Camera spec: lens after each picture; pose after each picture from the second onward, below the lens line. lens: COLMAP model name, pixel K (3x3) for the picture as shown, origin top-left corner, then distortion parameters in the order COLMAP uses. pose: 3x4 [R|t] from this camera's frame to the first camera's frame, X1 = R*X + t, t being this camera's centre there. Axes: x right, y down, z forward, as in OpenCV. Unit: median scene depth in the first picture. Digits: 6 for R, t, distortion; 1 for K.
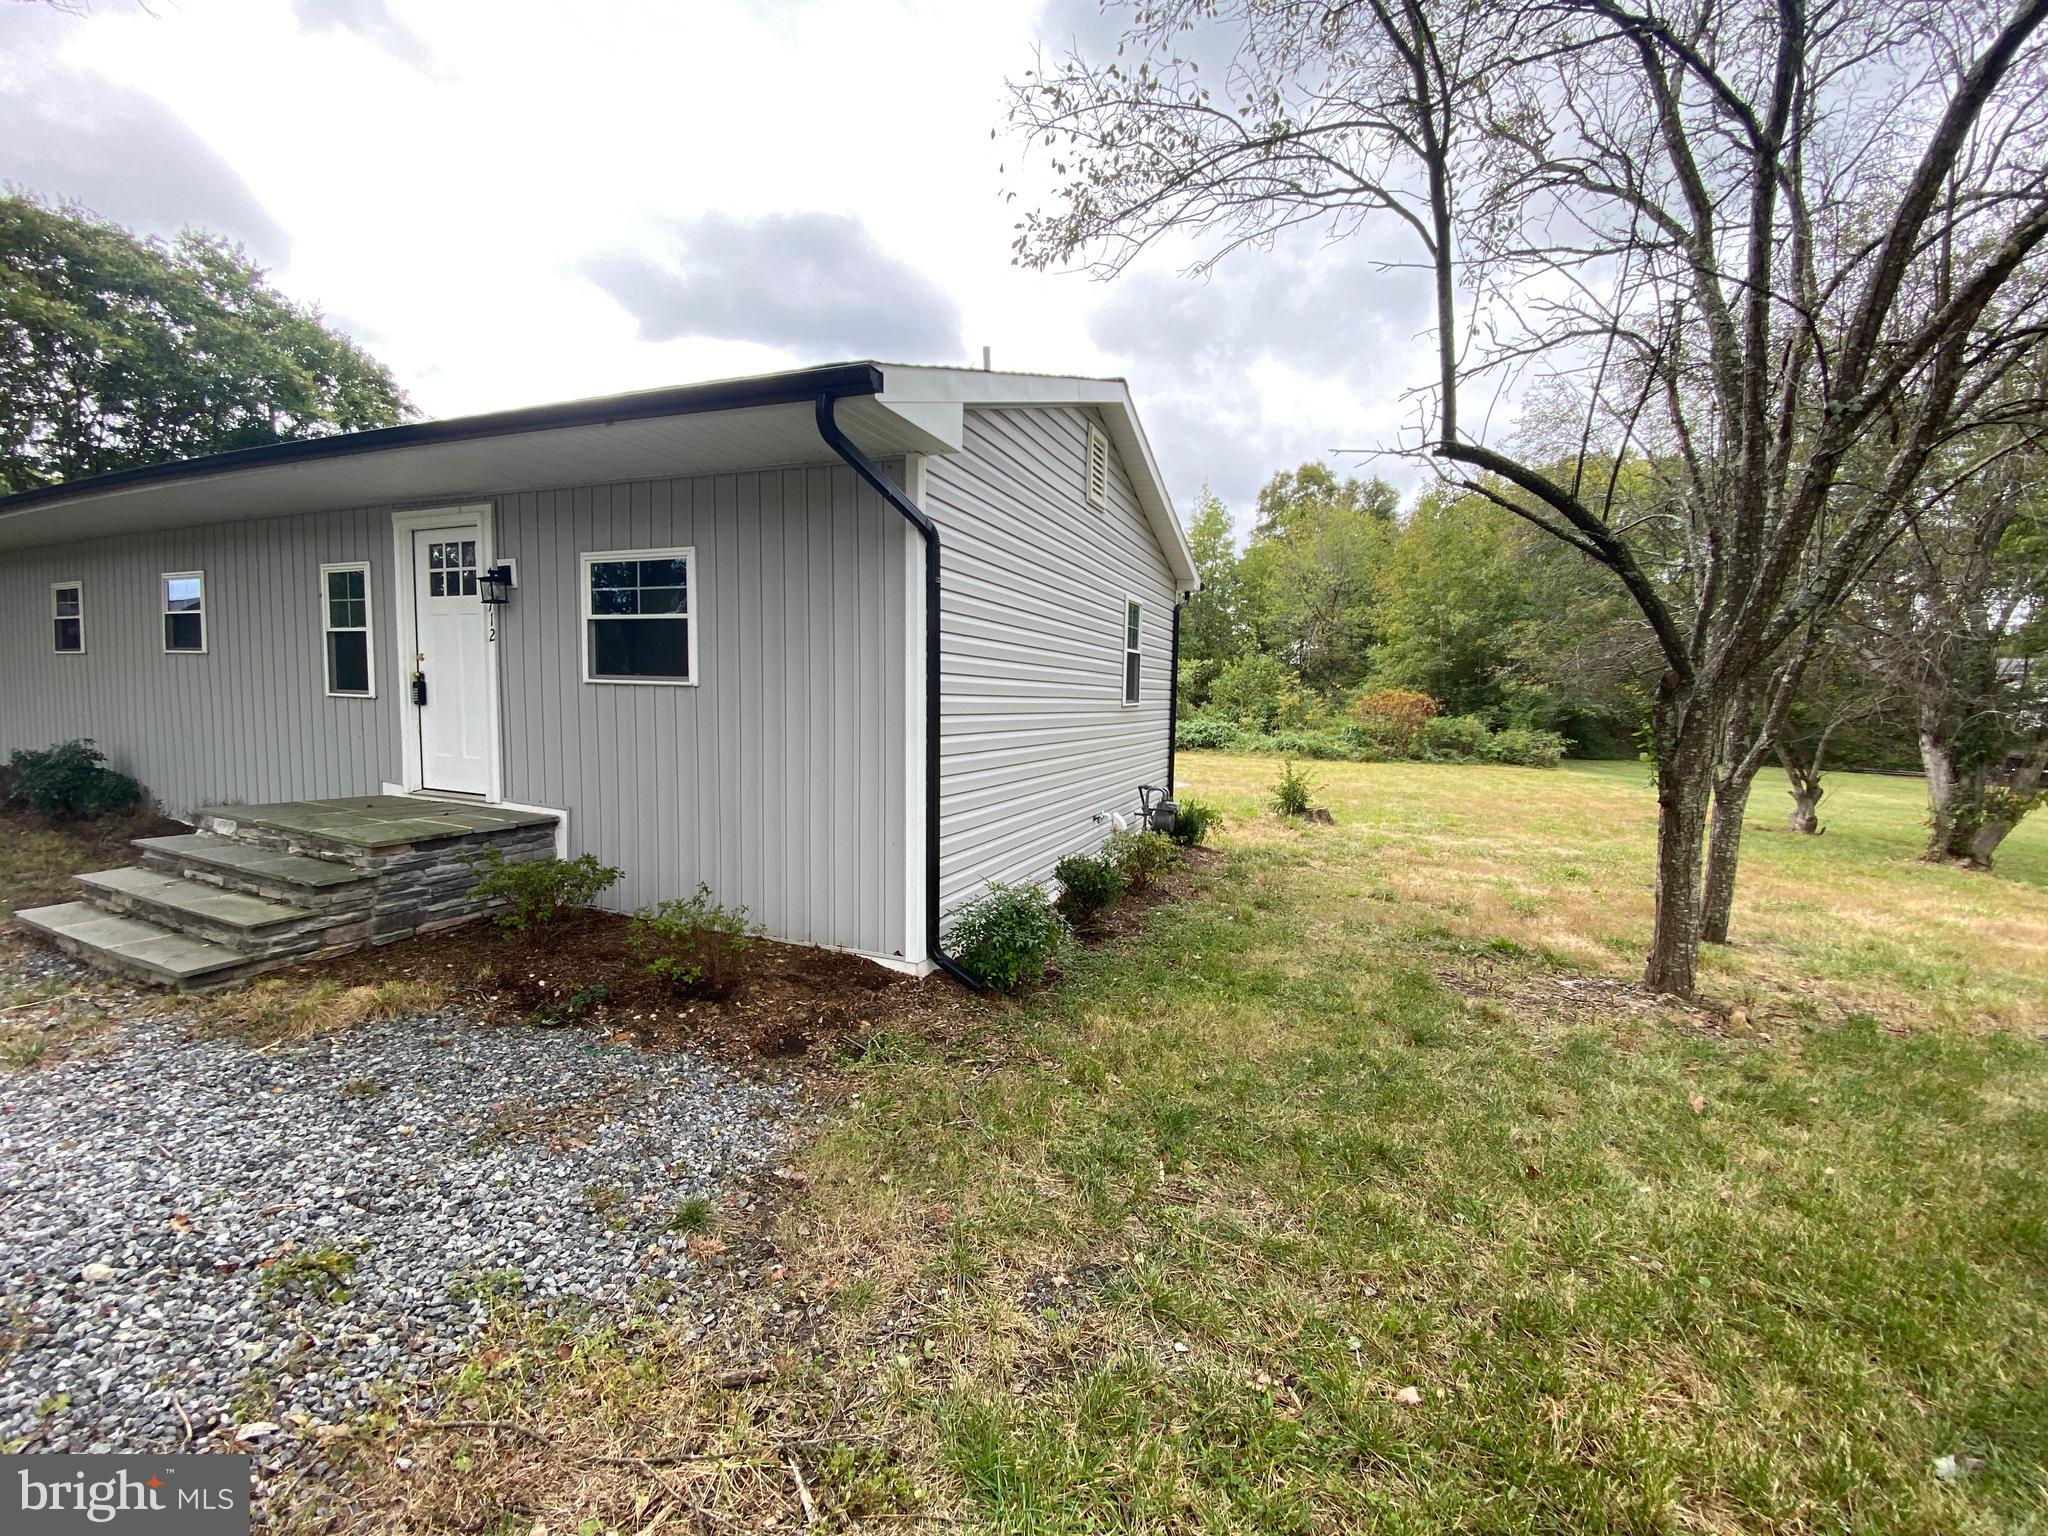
lens RADIAL K [[849.2, 0, 1030.7], [0, 849.2, 772.2], [0, 0, 1]] dist [0.004334, -0.000289]
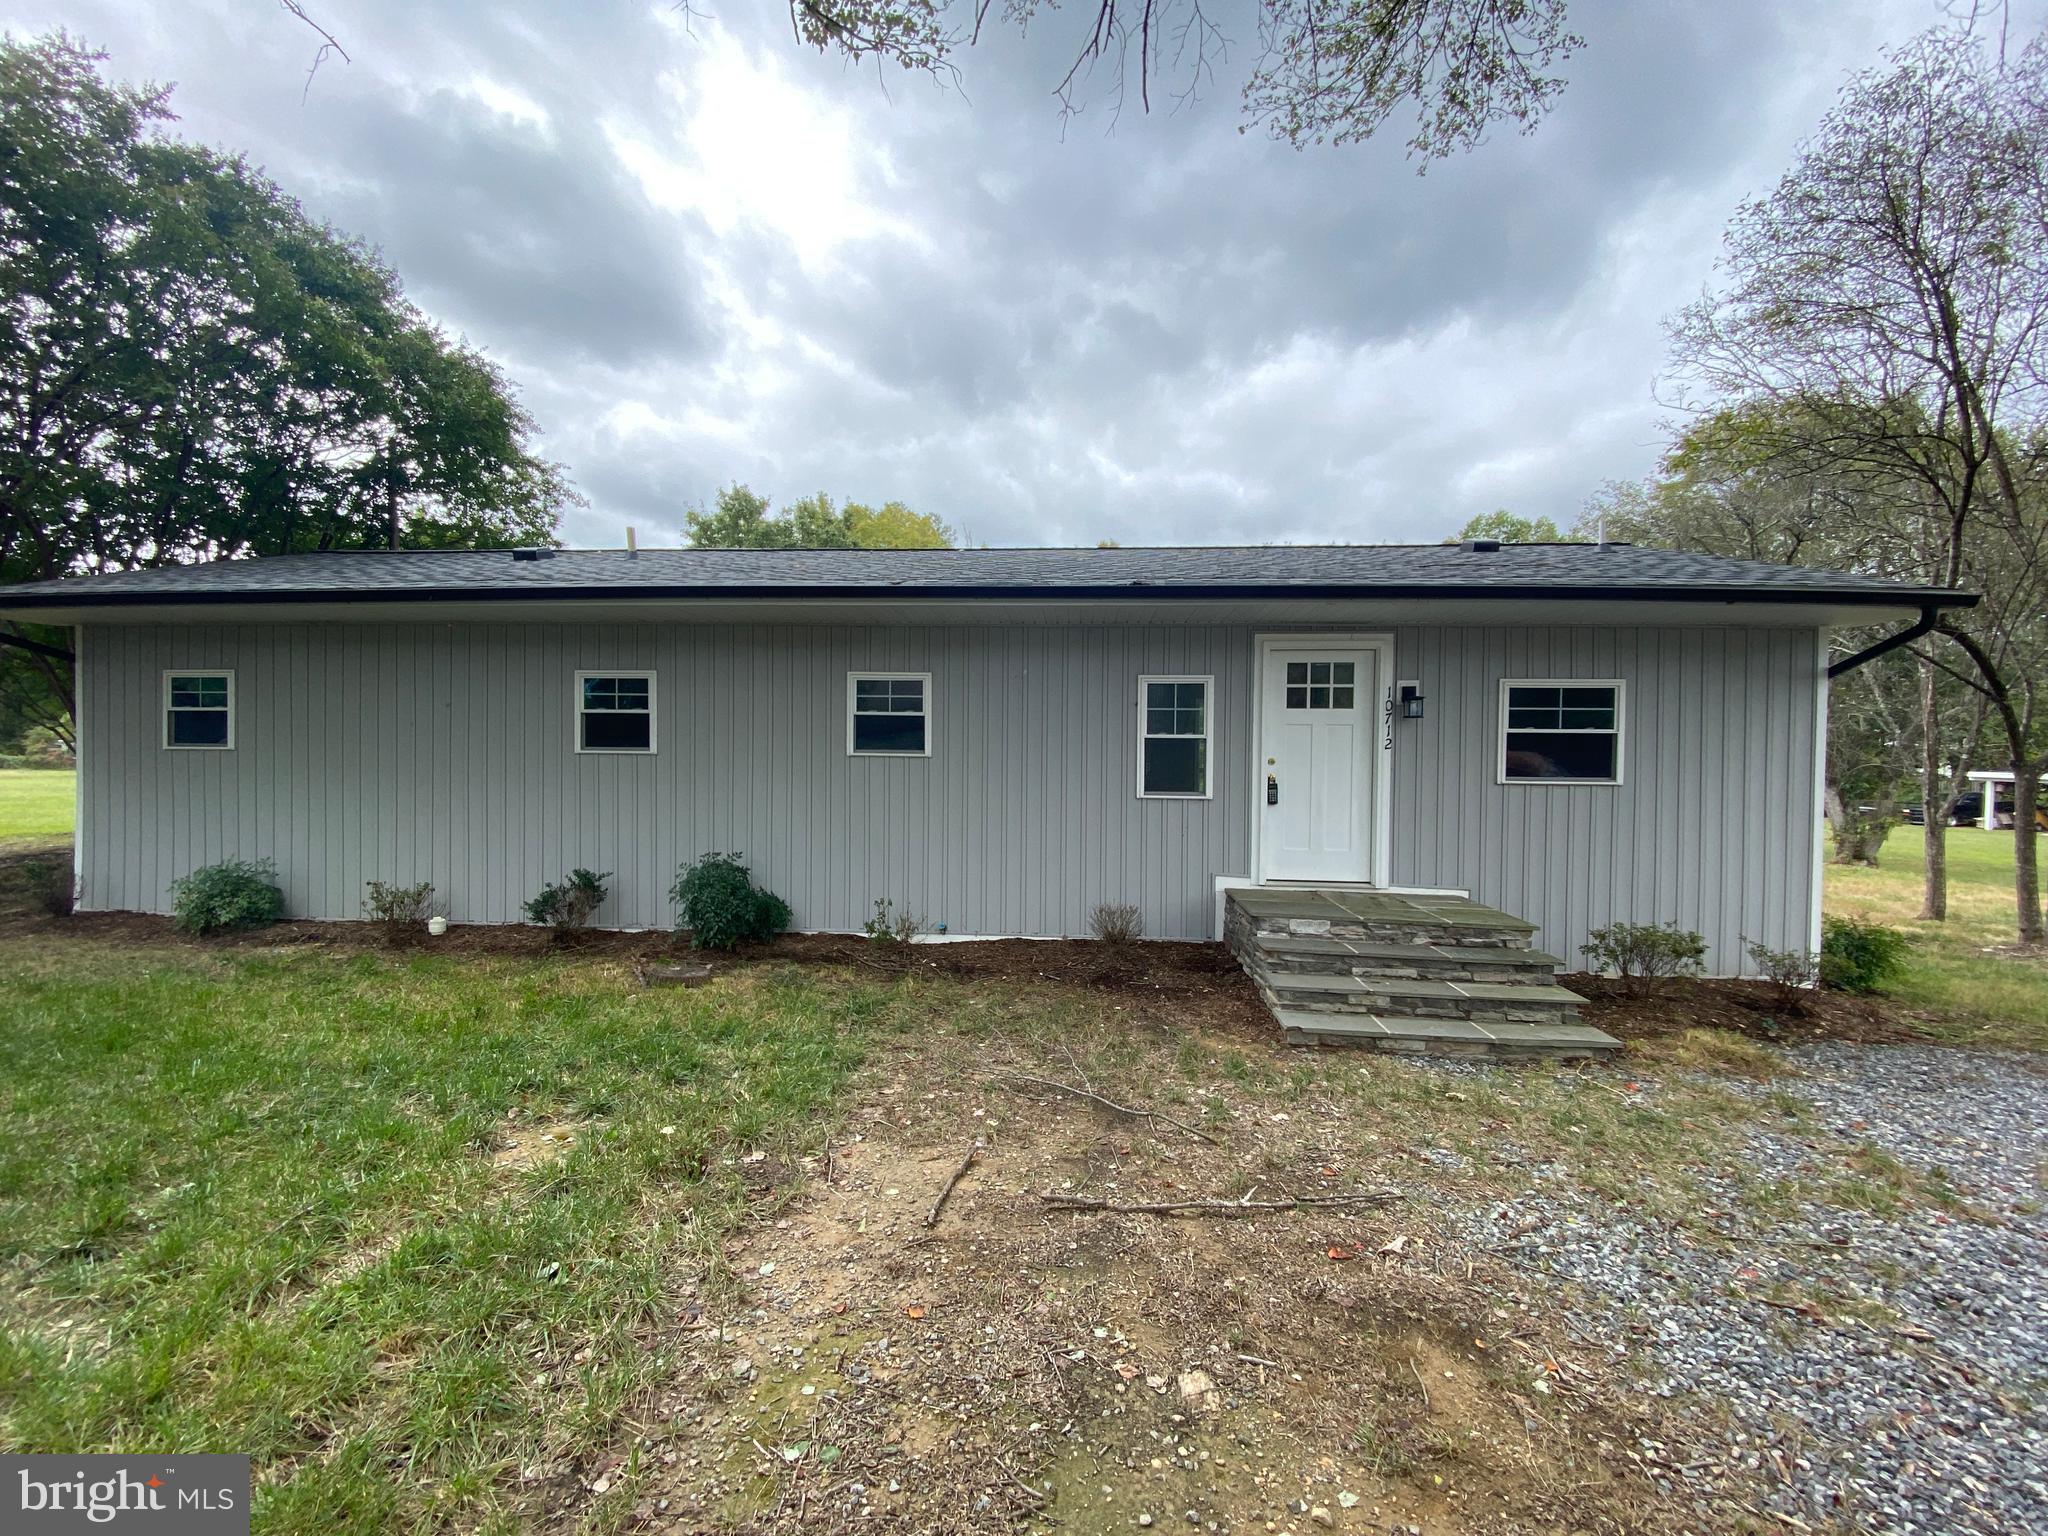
lens RADIAL K [[860.0, 0, 1005.1], [0, 860.0, 757.2], [0, 0, 1]] dist [-0.008452, -0.001974]
pose [[0.947548, -0.021765, 0.318872, -0.293922], [0.045034, 0.996817, -0.065781, -0.017463], [-0.316426, 0.076691, 0.945512, 0.010993]]
